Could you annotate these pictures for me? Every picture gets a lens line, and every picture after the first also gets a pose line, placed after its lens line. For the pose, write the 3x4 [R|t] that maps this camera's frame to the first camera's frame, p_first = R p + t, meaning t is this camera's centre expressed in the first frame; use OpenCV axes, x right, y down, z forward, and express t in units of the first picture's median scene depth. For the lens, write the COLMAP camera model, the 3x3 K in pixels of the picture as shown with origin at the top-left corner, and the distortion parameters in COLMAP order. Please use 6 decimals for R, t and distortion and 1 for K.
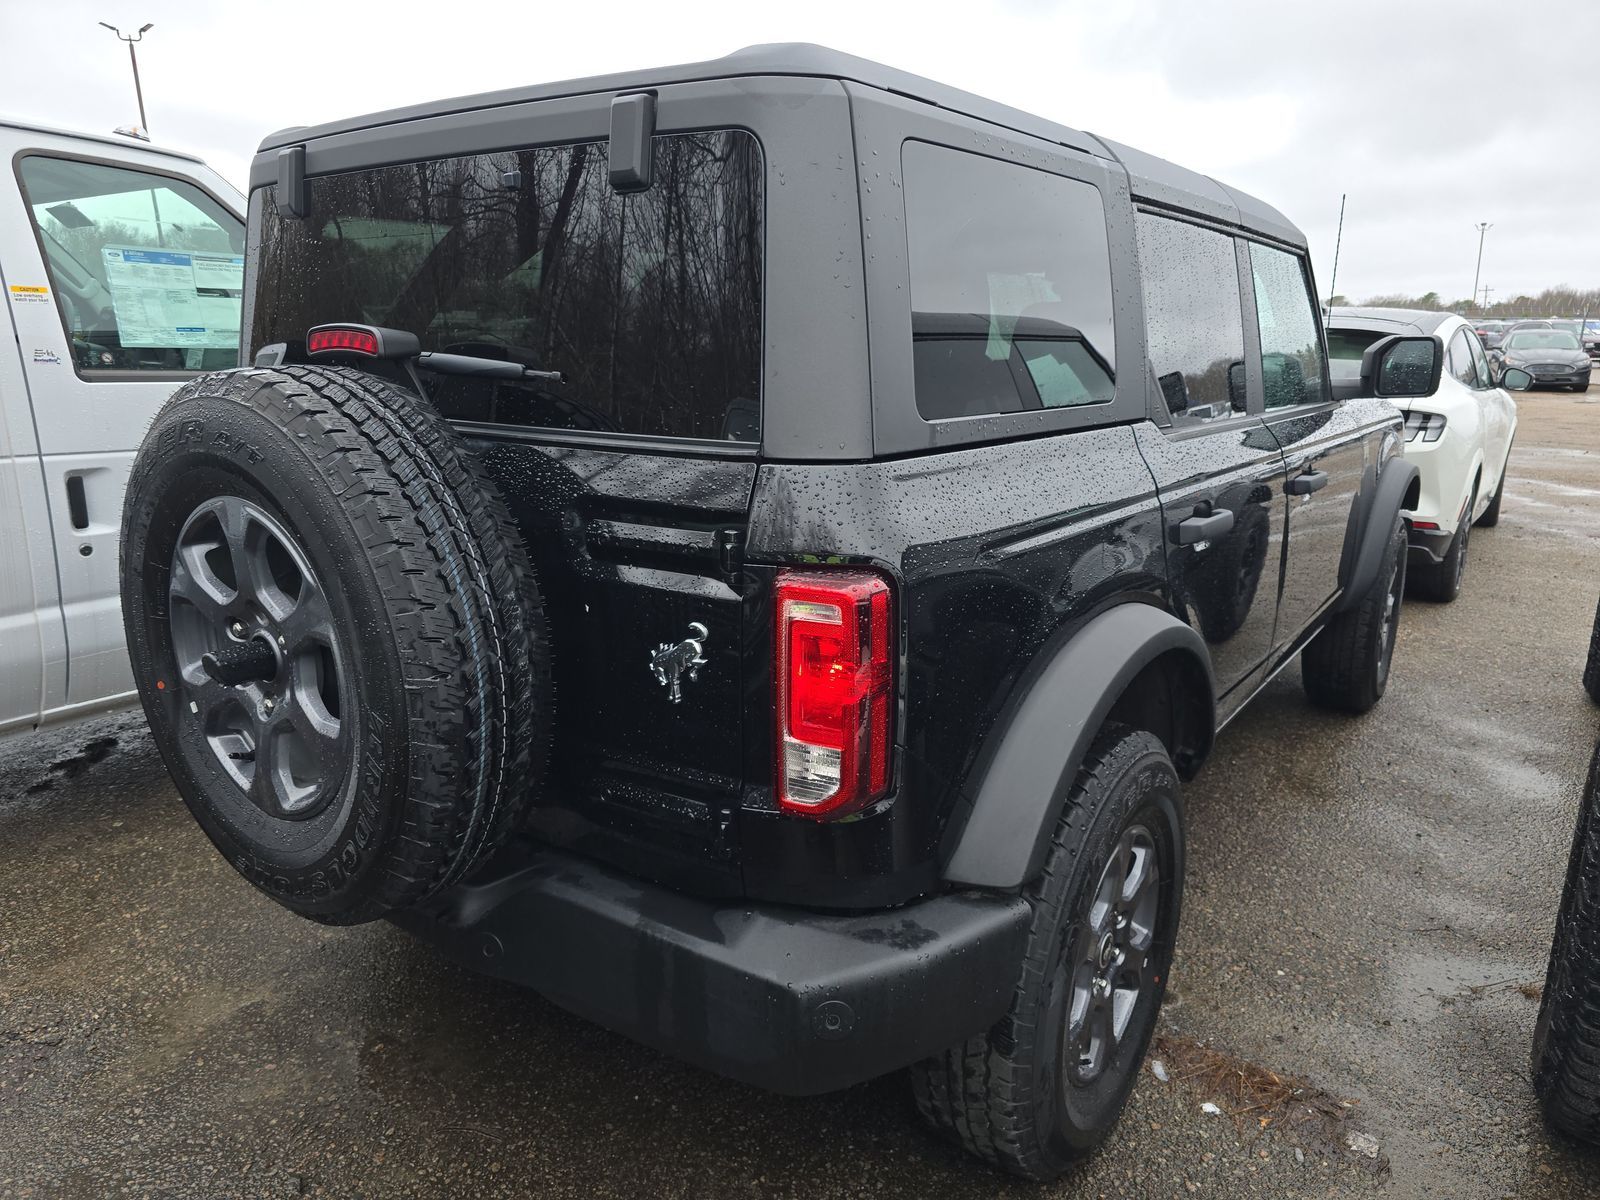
lens RADIAL K [[1081.3, 0, 793.5], [0, 1081.3, 594.4], [0, 0, 1]] dist [0.106178, -0.095973]
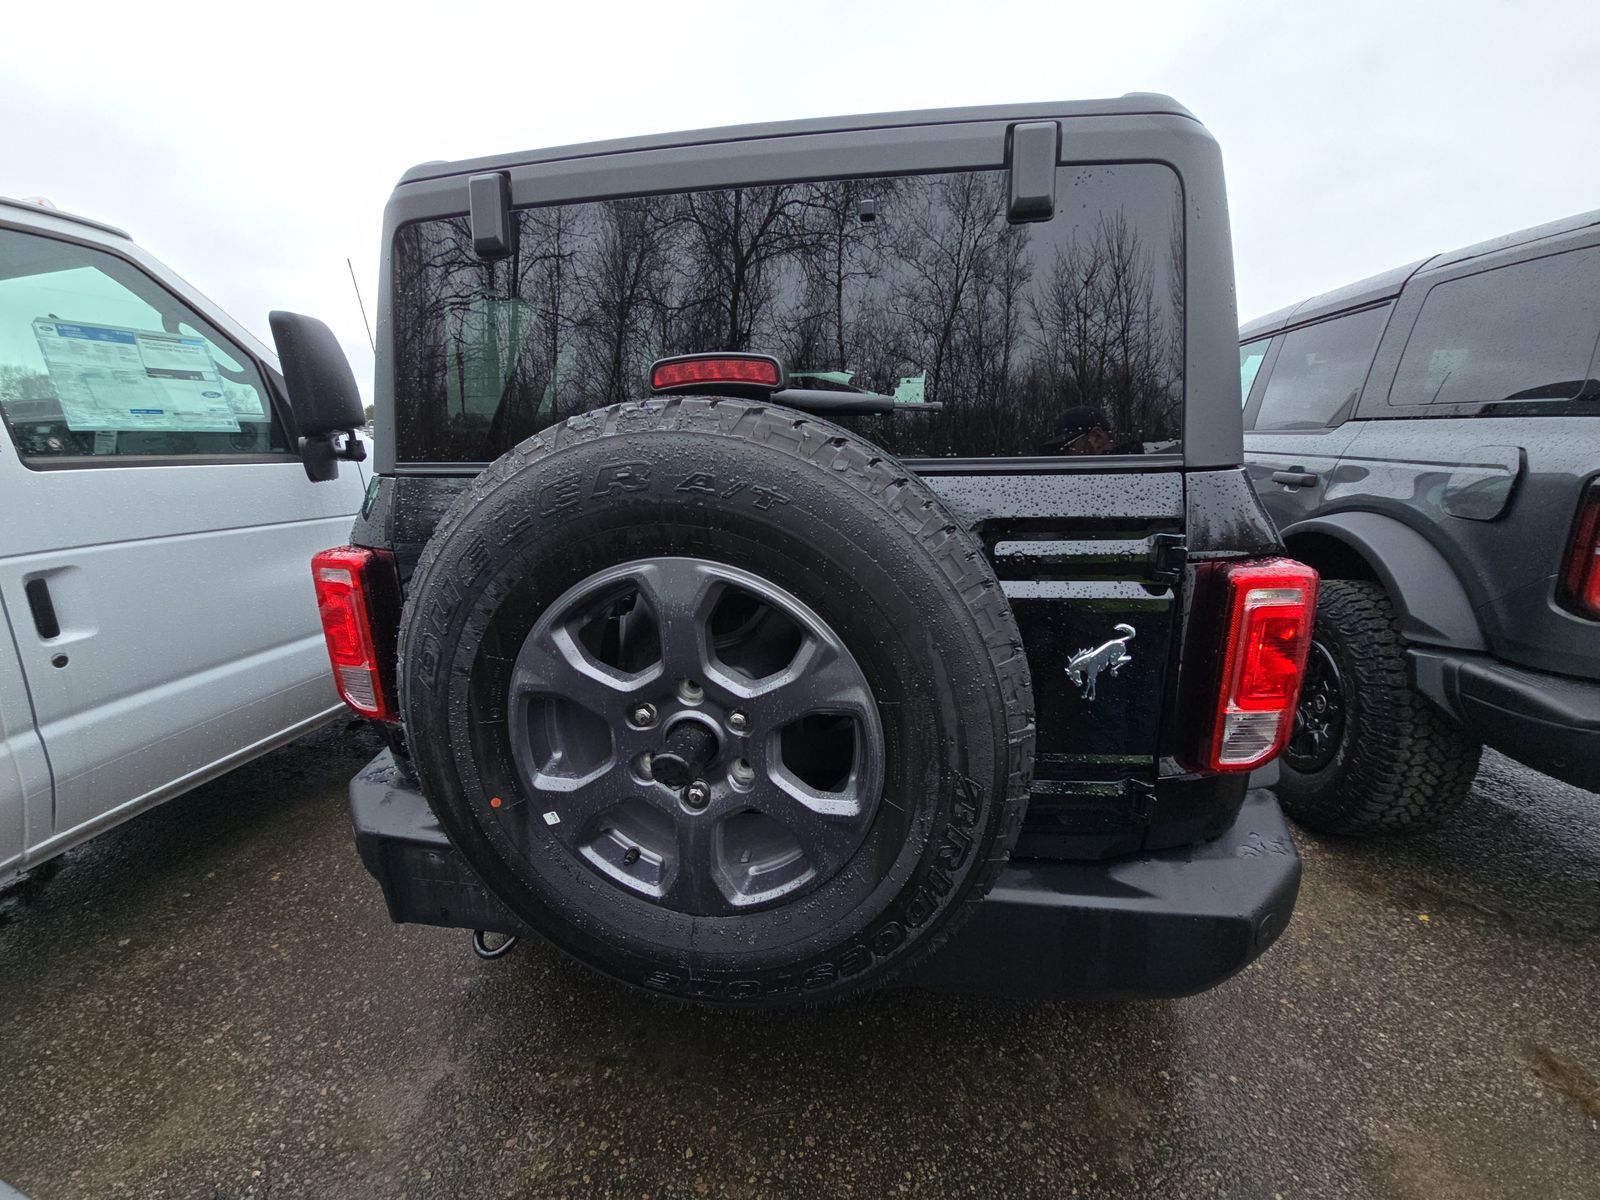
lens RADIAL K [[631.7, 0, 800.0], [0, 631.7, 600.0], [0, 0, 1]] dist [0.052342, -0.028925]
pose [[0.888866, -0.136057, 0.437499, -0.343456], [0.129518, 0.990559, 0.044911, -0.035998], [-0.439479, 0.016744, 0.898097, 0.291607]]
